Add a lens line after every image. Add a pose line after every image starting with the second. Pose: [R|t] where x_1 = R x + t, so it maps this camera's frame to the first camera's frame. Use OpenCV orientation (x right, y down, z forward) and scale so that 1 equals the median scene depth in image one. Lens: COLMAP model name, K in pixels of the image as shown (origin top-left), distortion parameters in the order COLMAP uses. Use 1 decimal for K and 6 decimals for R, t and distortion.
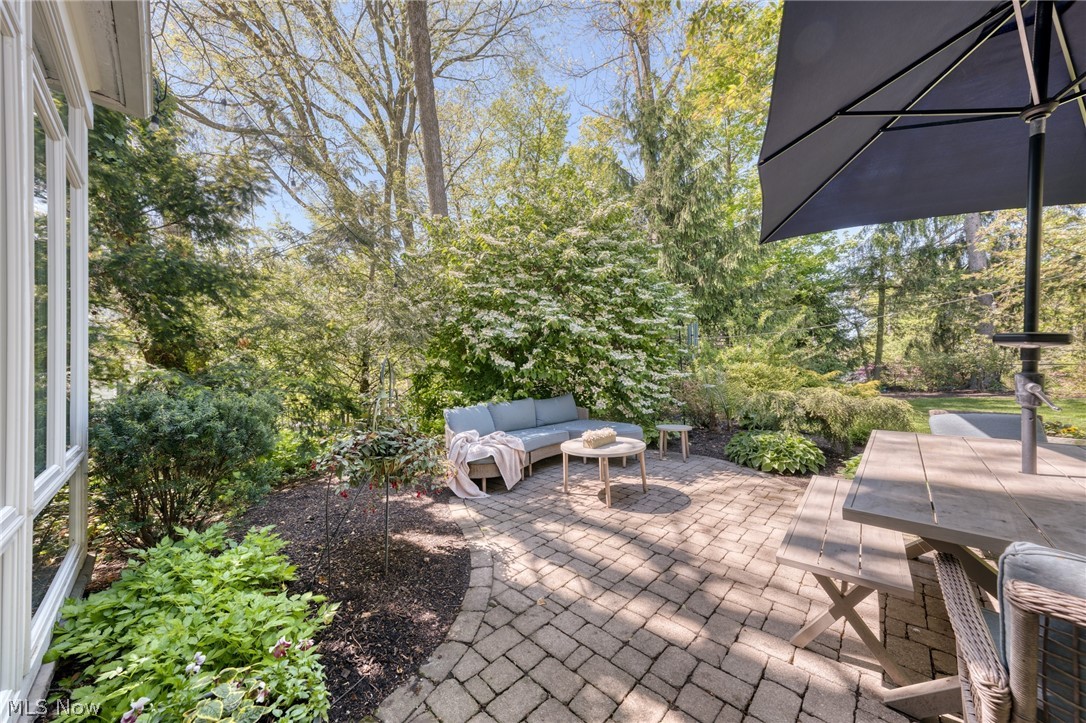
lens RADIAL K [[372.1, 0, 543.0], [0, 372.1, 365.0], [0, 0, 1]] dist [0.000739, 0.000108]
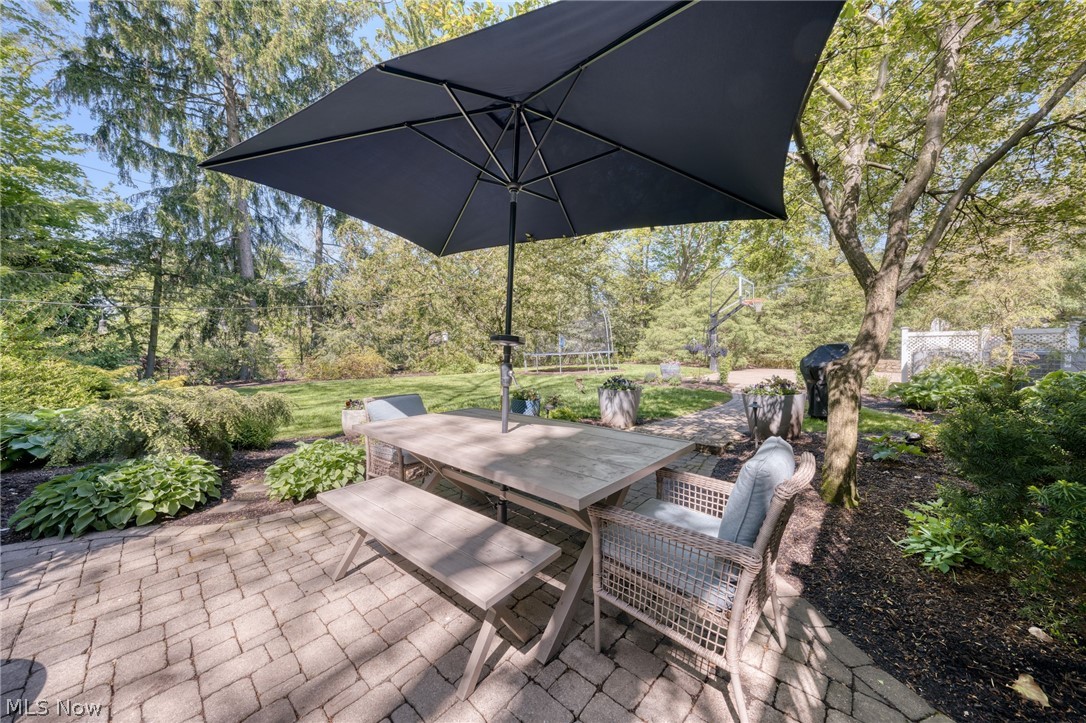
lens RADIAL K [[372.1, 0, 543.0], [0, 372.1, 361.4], [0, 0, 1]] dist [0.000739, 0.000108]
pose [[-0.039162, -0.007577, 0.999204, -0.061089], [0.000350, 0.999971, 0.007596, 0.002649], [-0.999233, 0.000648, -0.039158, 0.339430]]
